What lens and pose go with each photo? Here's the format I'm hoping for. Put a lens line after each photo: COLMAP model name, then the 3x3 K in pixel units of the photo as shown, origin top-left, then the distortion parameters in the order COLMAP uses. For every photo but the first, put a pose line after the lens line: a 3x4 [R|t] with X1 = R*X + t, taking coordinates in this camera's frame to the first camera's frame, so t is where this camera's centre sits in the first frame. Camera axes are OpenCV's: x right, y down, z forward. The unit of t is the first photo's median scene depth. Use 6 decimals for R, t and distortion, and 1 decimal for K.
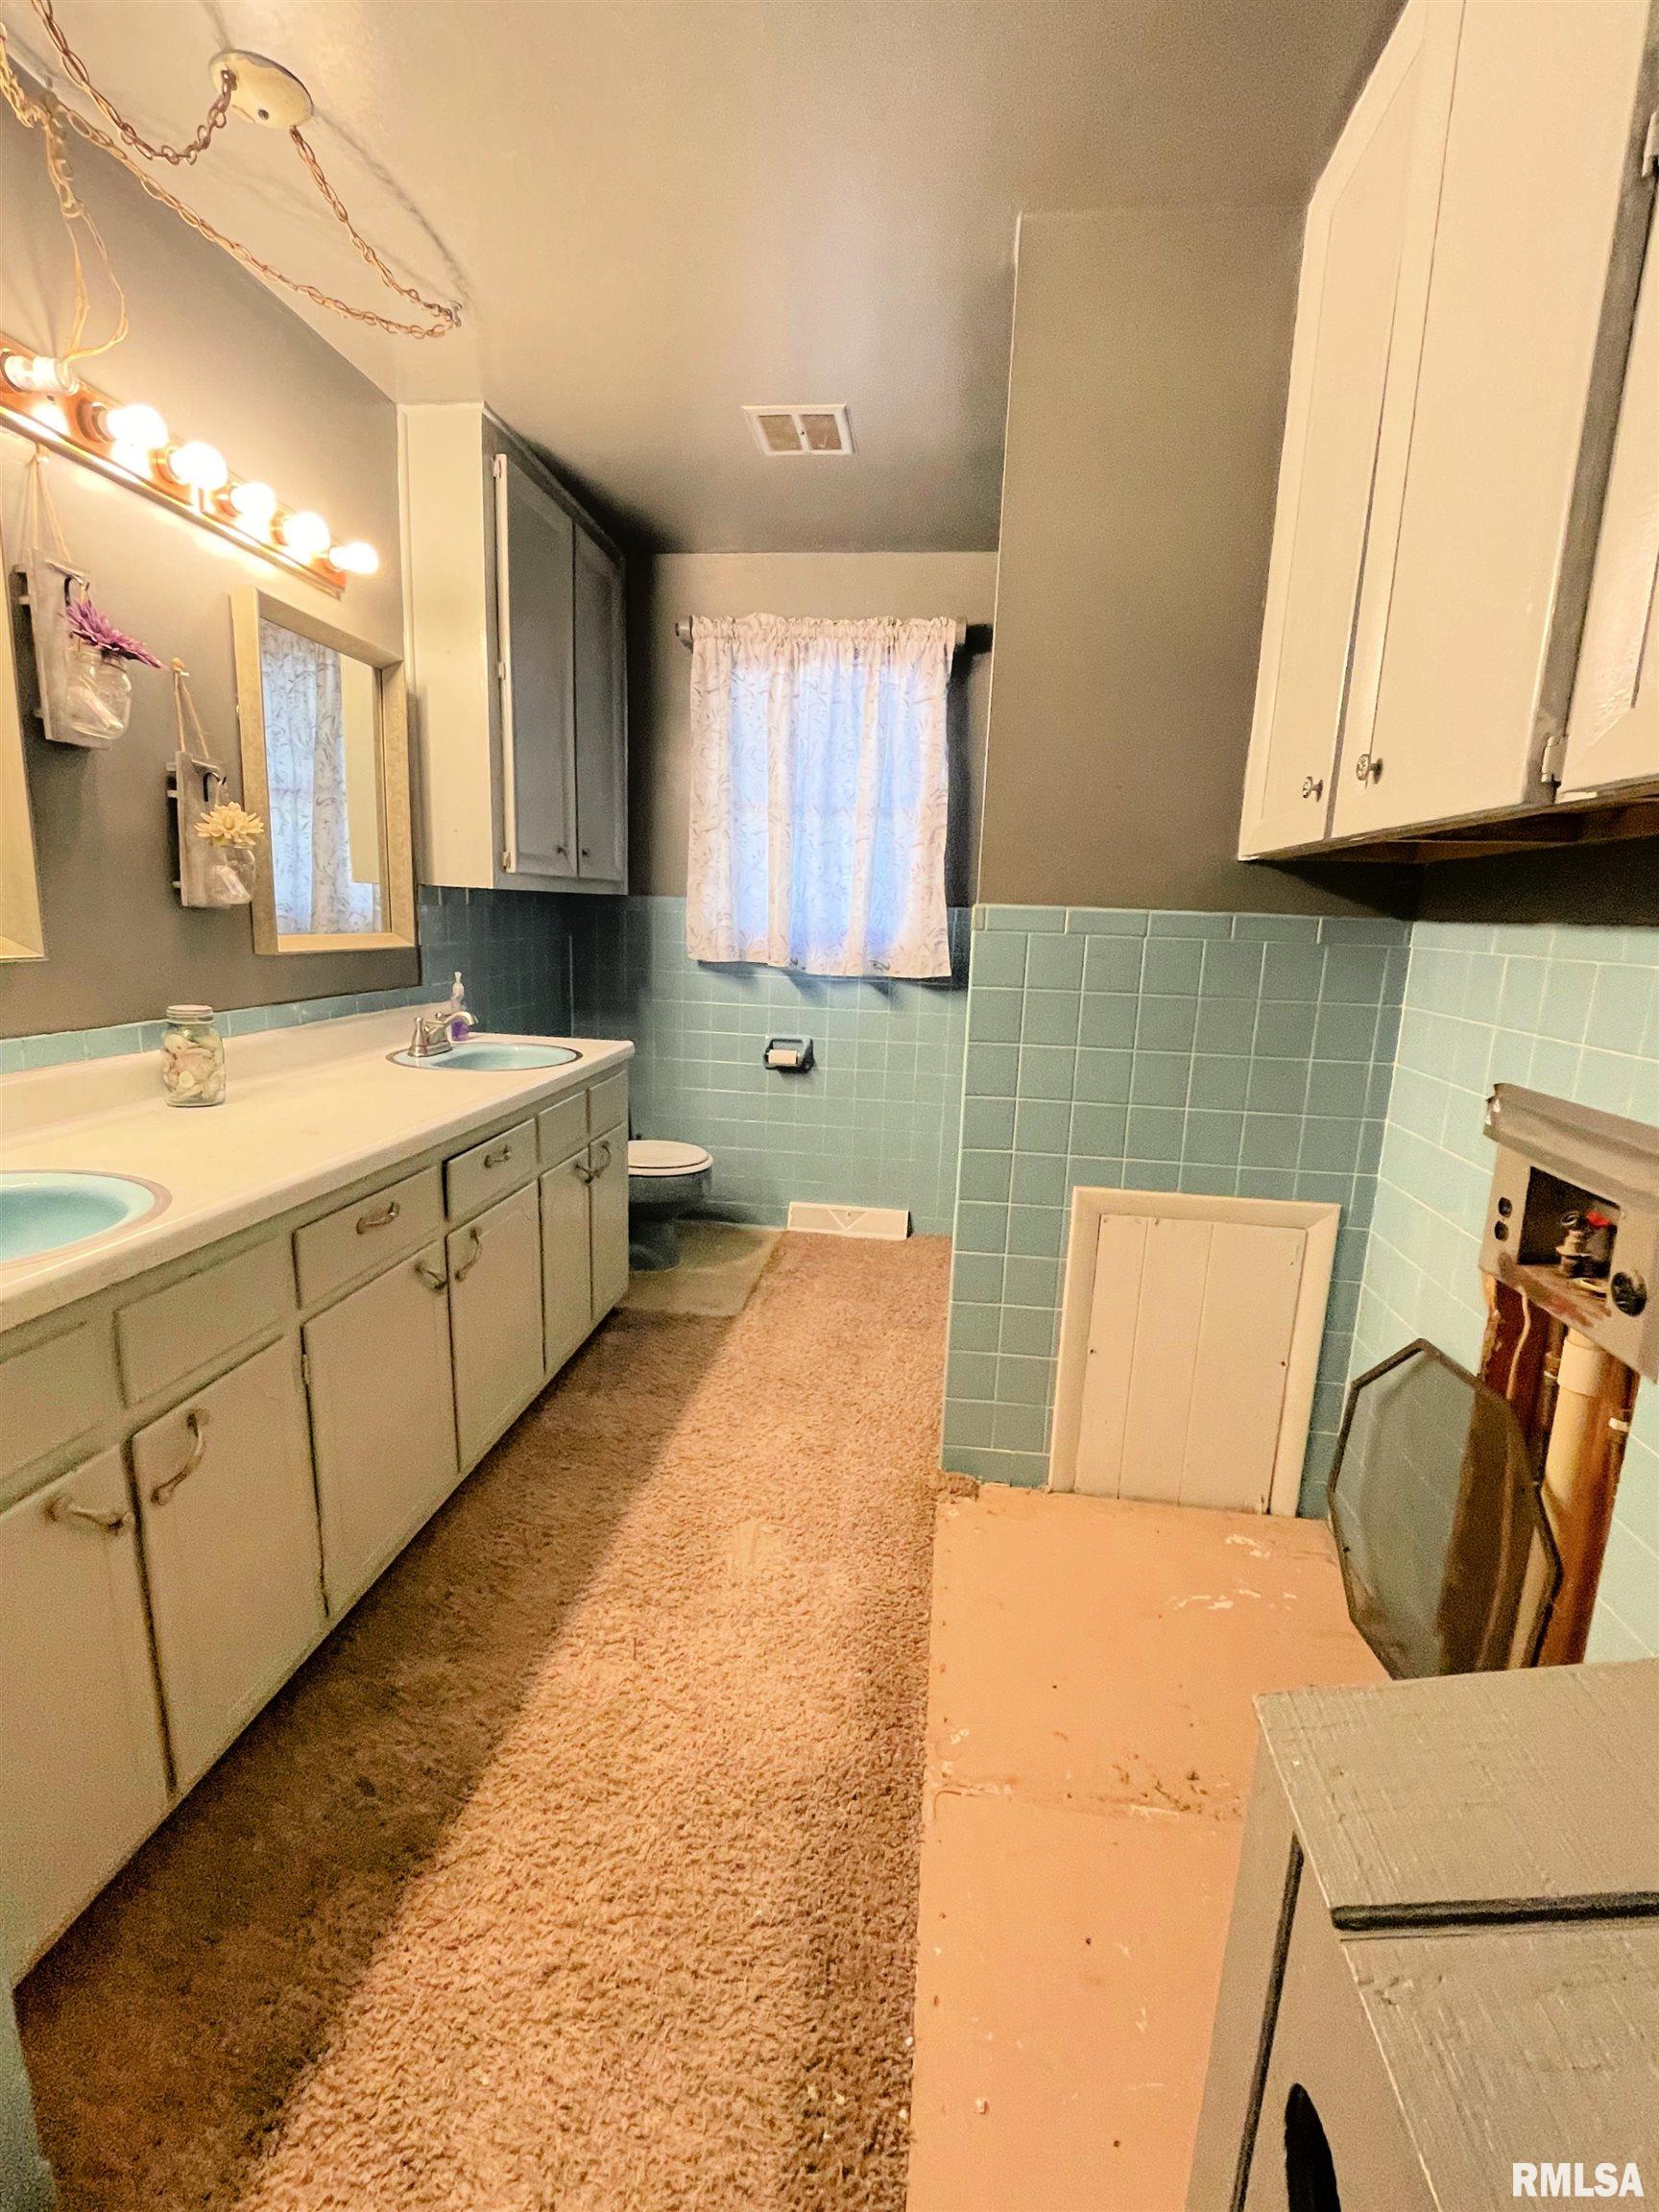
lens RADIAL K [[981.8, 0, 827.5], [0, 981.8, 1104.0], [0, 0, 1]] dist [0.018113, 0.000127]
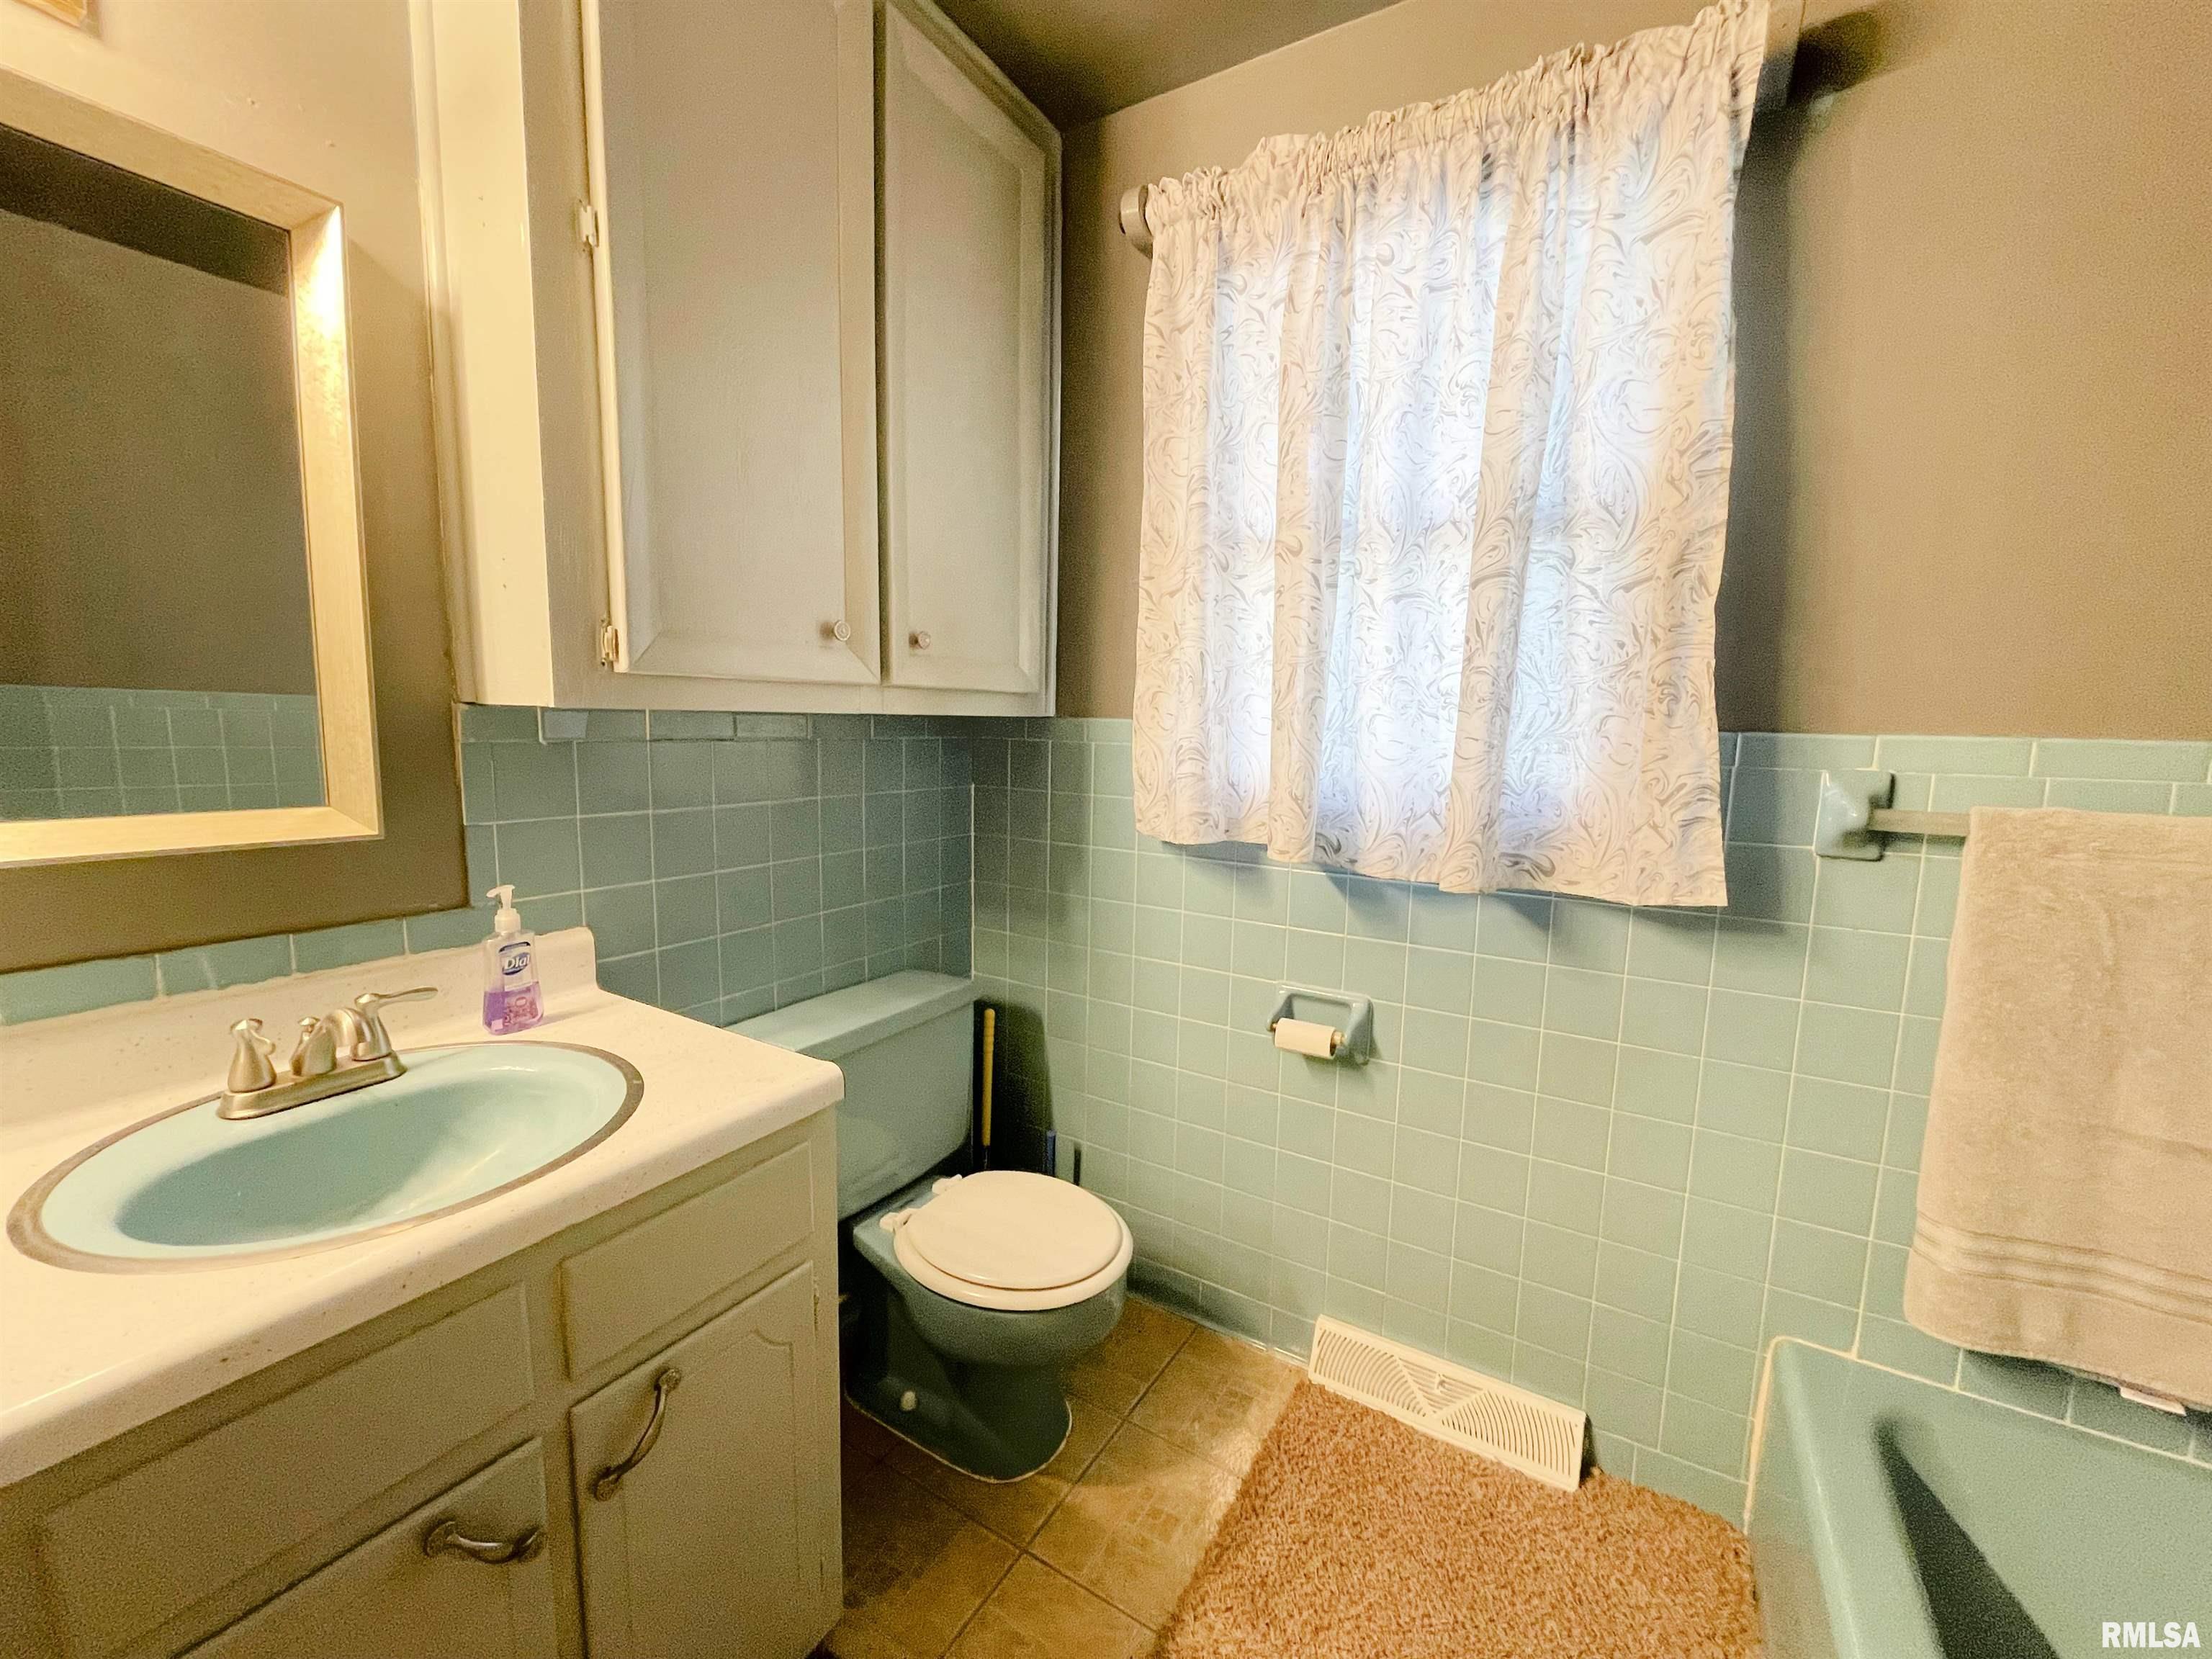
lens RADIAL K [[888.4, 0, 1107.7], [0, 888.4, 828.7], [0, 0, 1]] dist [-0.003180, 0.000237]
pose [[0.914658, 0.032641, -0.402908, 0.041968], [-0.067261, 0.995129, -0.072075, -0.120501], [0.398593, 0.093024, 0.912398, 0.585938]]
